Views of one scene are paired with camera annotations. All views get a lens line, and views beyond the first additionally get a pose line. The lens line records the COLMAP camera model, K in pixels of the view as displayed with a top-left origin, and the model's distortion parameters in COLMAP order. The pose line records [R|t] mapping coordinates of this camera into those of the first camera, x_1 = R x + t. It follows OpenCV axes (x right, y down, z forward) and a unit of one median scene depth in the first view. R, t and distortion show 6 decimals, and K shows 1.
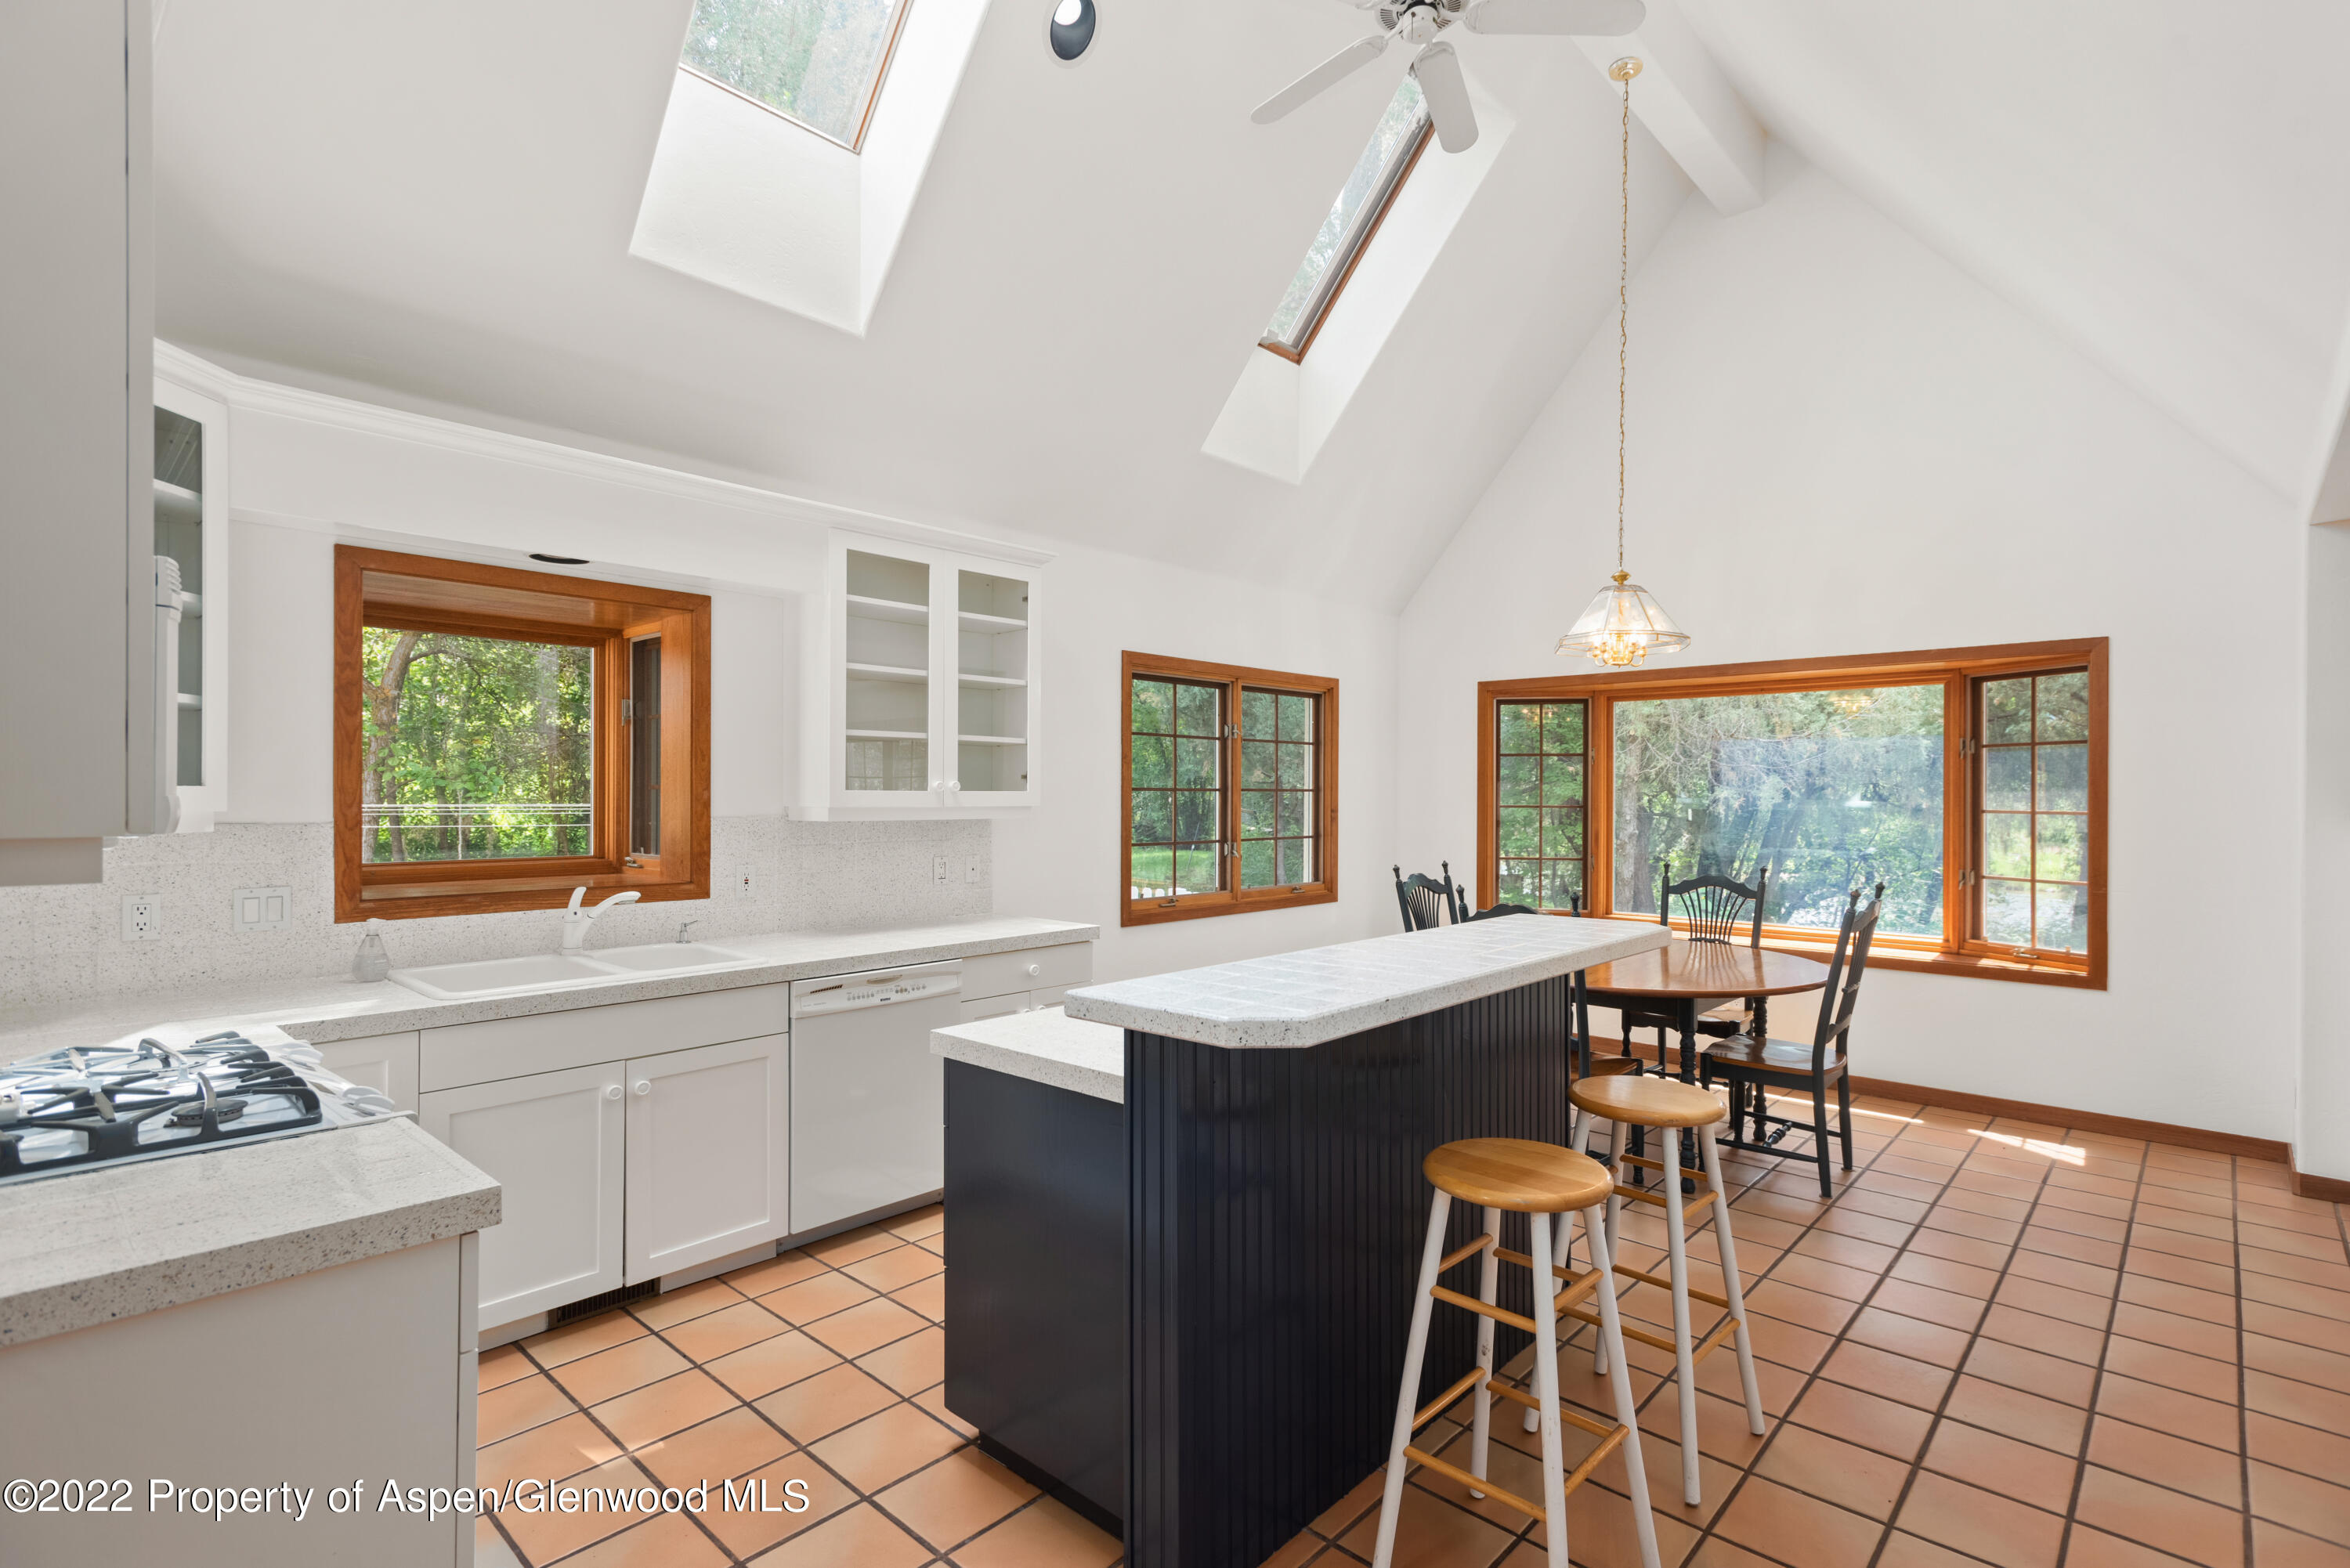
lens RADIAL K [[1111.6, 0, 1188.3], [0, 1111.6, 793.1], [0, 0, 1]] dist [0.008845, -0.001653]
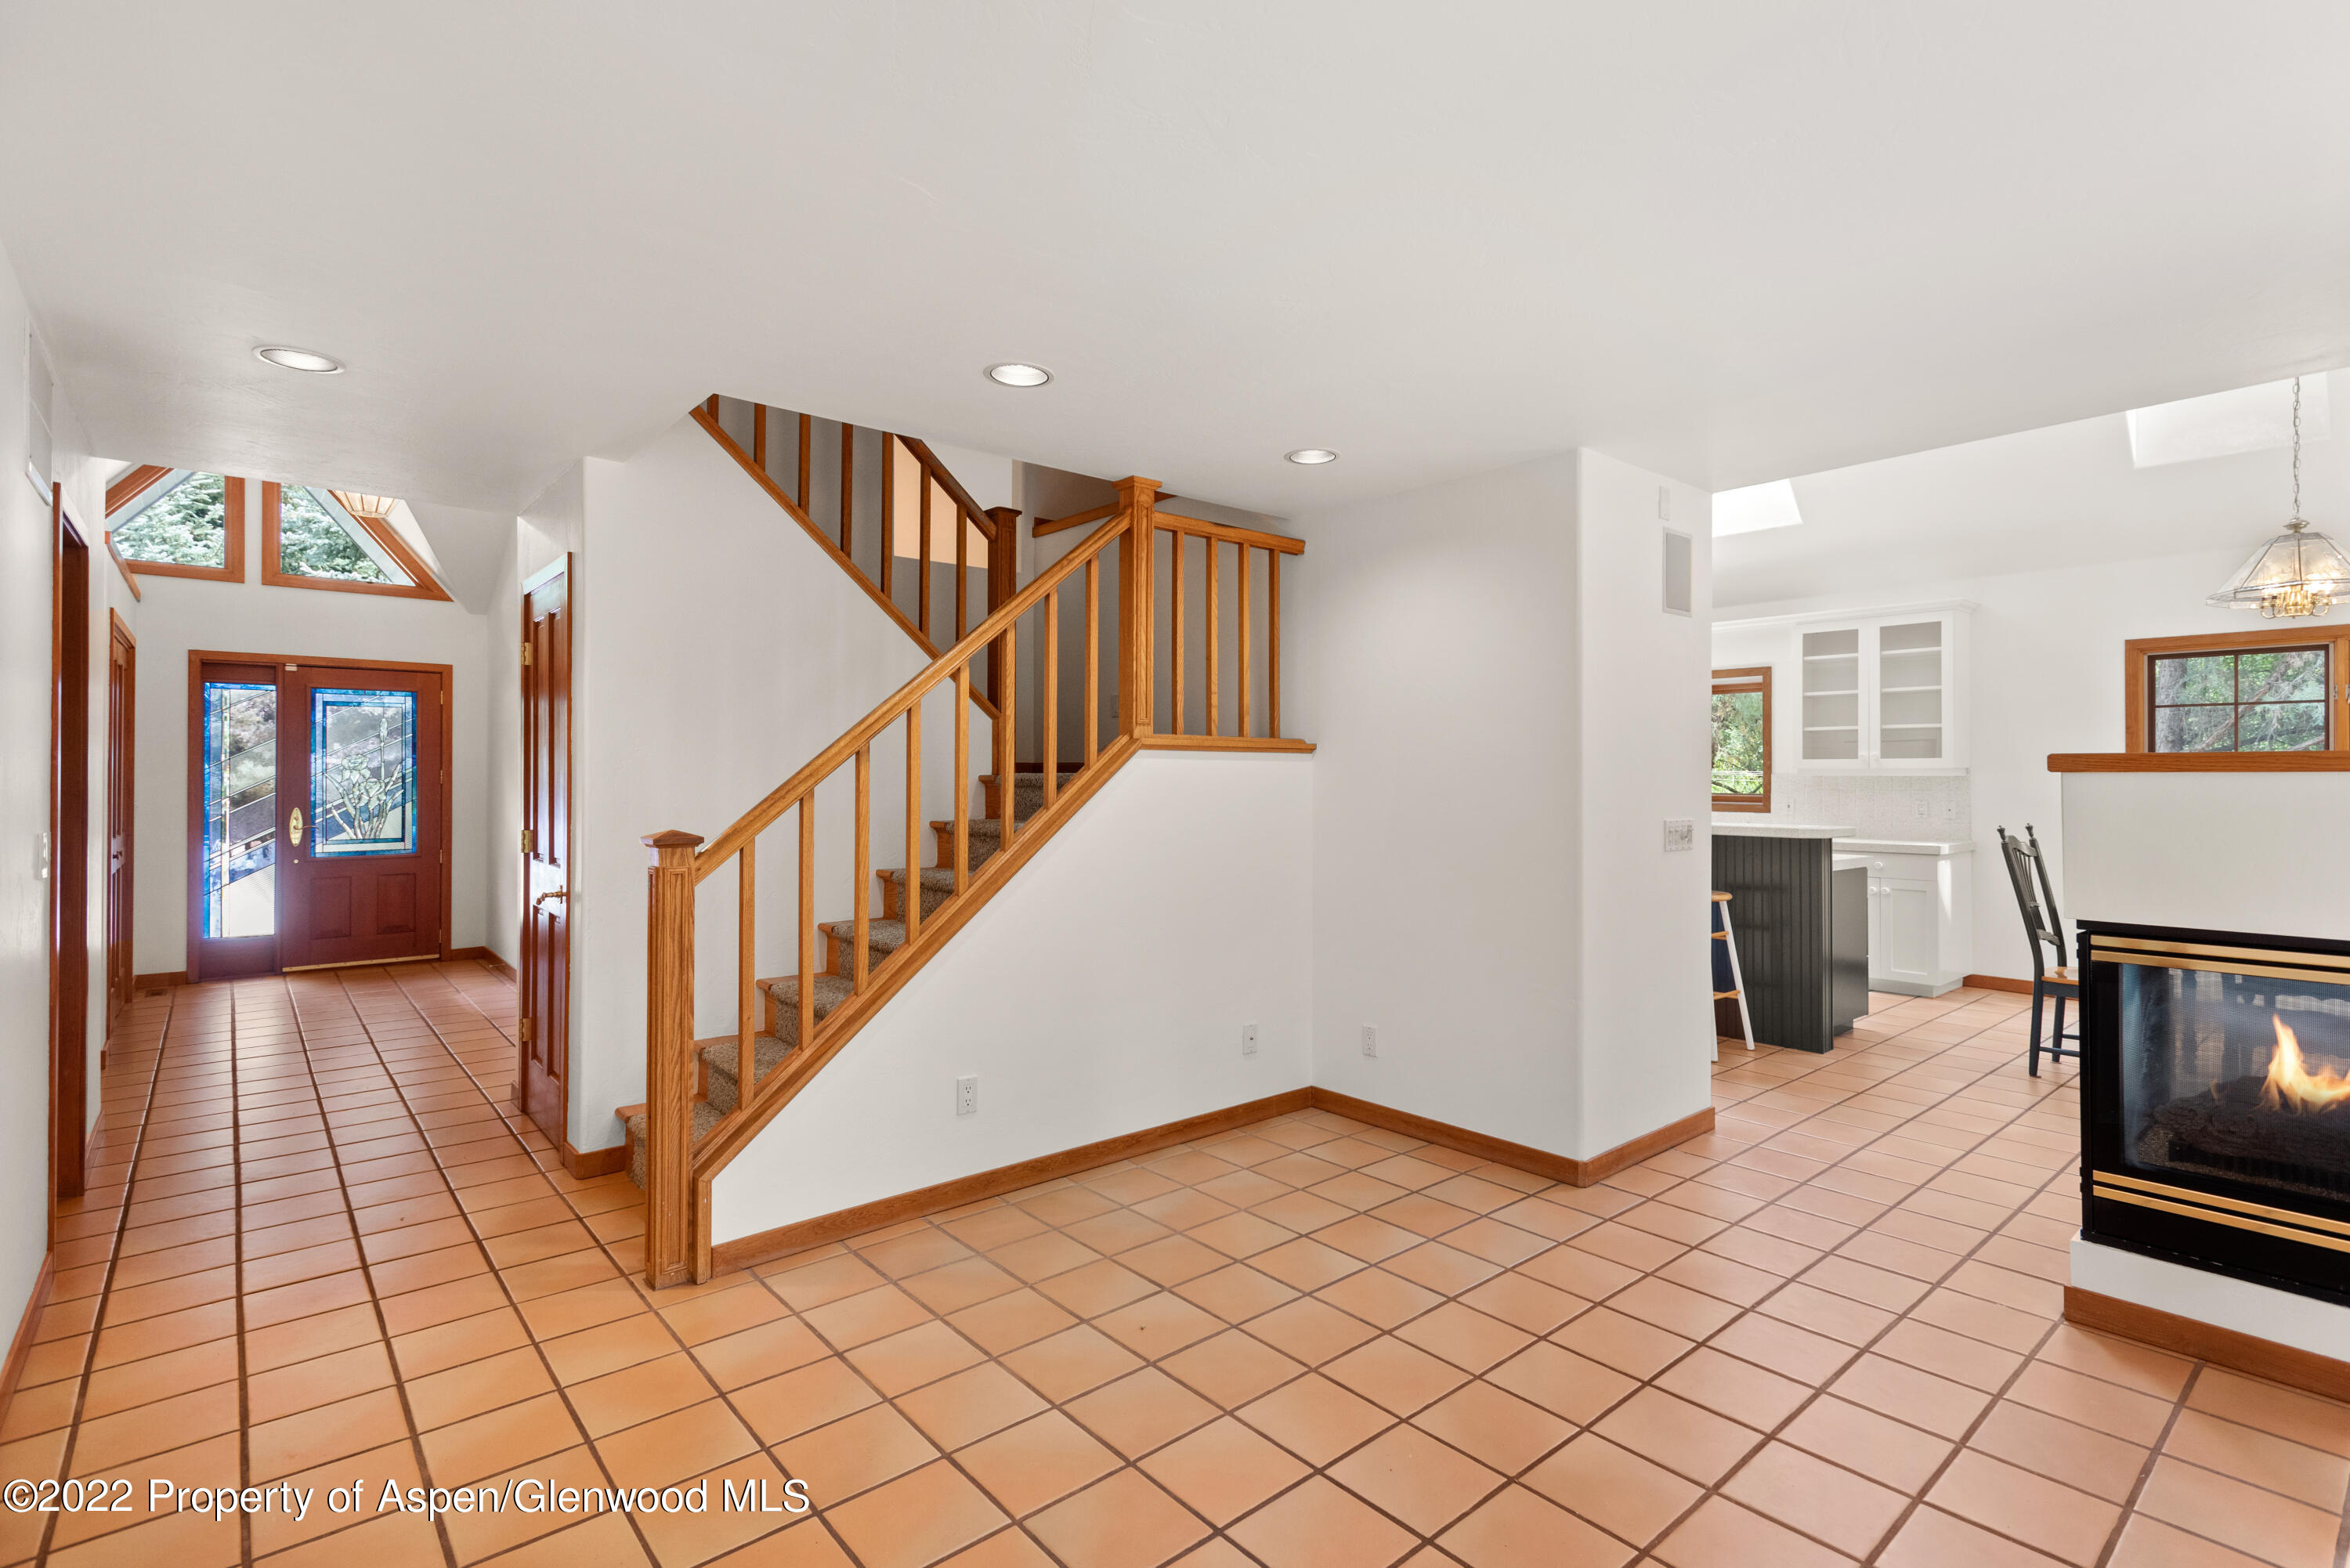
lens RADIAL K [[1111.6, 0, 1192.1], [0, 1111.6, 776.1], [0, 0, 1]] dist [0.008845, -0.001653]
pose [[-0.126101, -0.001434, -0.992016, 1.627184], [0.006161, 0.999979, -0.002228, 0.022337], [0.991998, -0.006392, -0.126089, 0.187392]]
